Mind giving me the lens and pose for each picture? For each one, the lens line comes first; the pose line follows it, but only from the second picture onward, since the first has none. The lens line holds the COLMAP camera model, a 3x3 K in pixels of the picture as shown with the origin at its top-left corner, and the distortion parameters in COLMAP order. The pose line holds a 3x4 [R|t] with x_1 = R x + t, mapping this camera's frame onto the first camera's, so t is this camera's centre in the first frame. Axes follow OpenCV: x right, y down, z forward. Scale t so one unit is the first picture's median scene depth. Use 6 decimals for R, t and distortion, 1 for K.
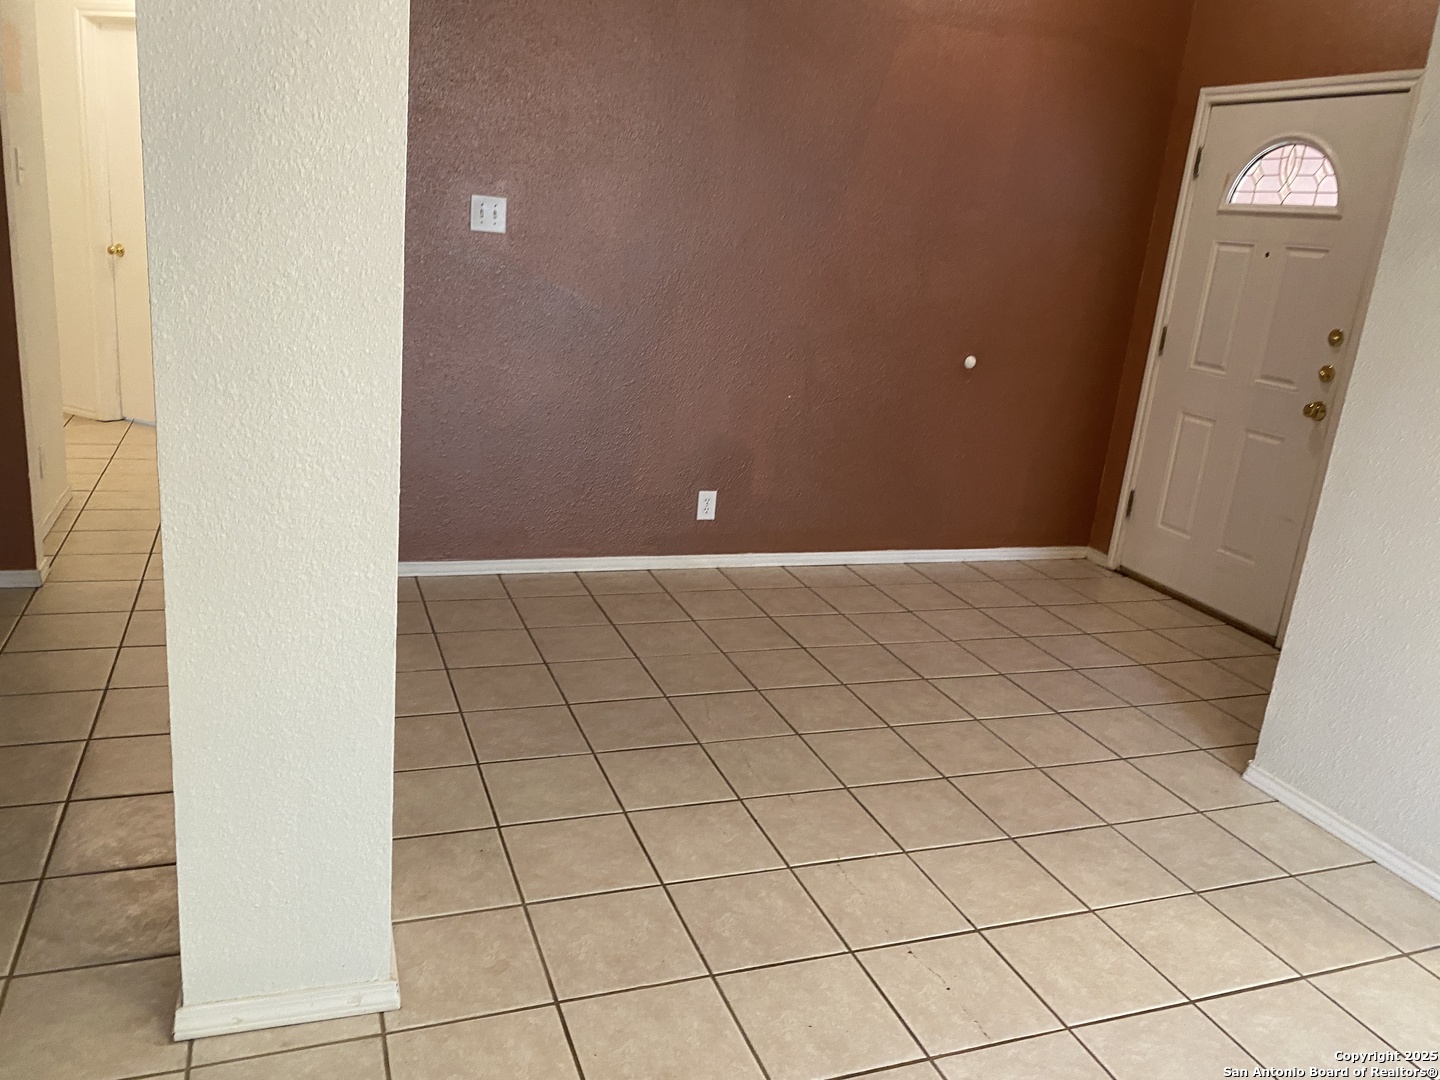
lens RADIAL K [[1100.2, 0, 718.2], [0, 1100.2, 531.4], [0, 0, 1]] dist [0.051449, -0.054468]
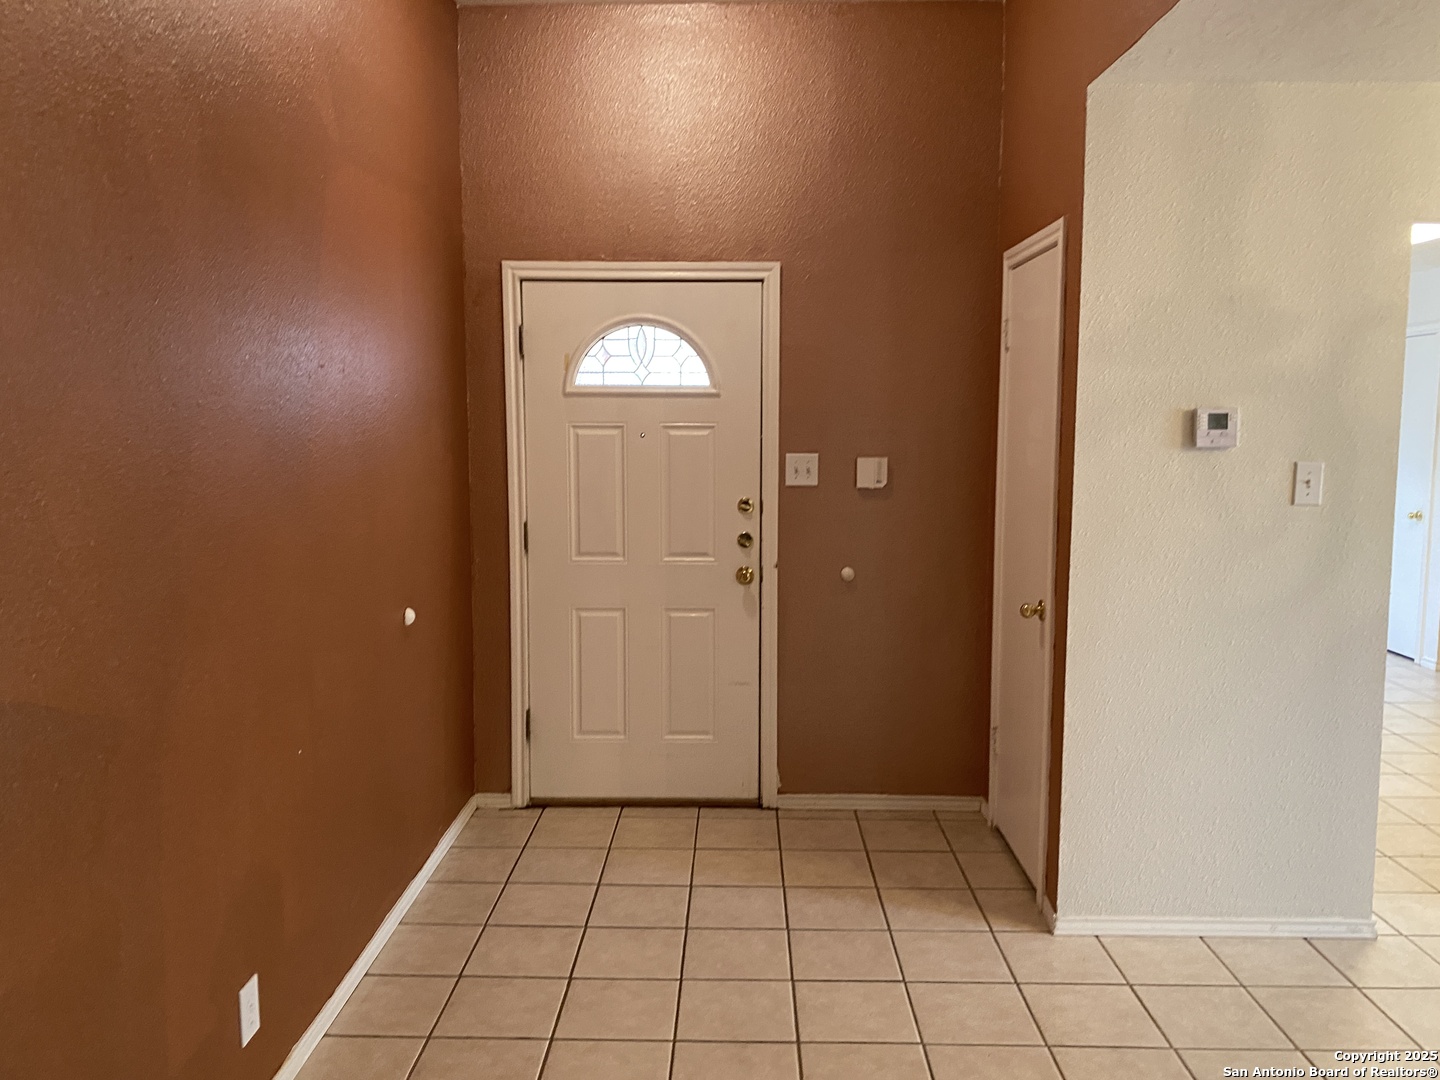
lens RADIAL K [[1100.2, 0, 727.1], [0, 1100.2, 531.6], [0, 0, 1]] dist [0.051449, -0.054468]
pose [[0.366321, -0.187572, 0.911387, -0.380000], [0.287423, 0.954382, 0.080894, -0.228816], [-0.884984, 0.232320, 0.403522, 0.576360]]
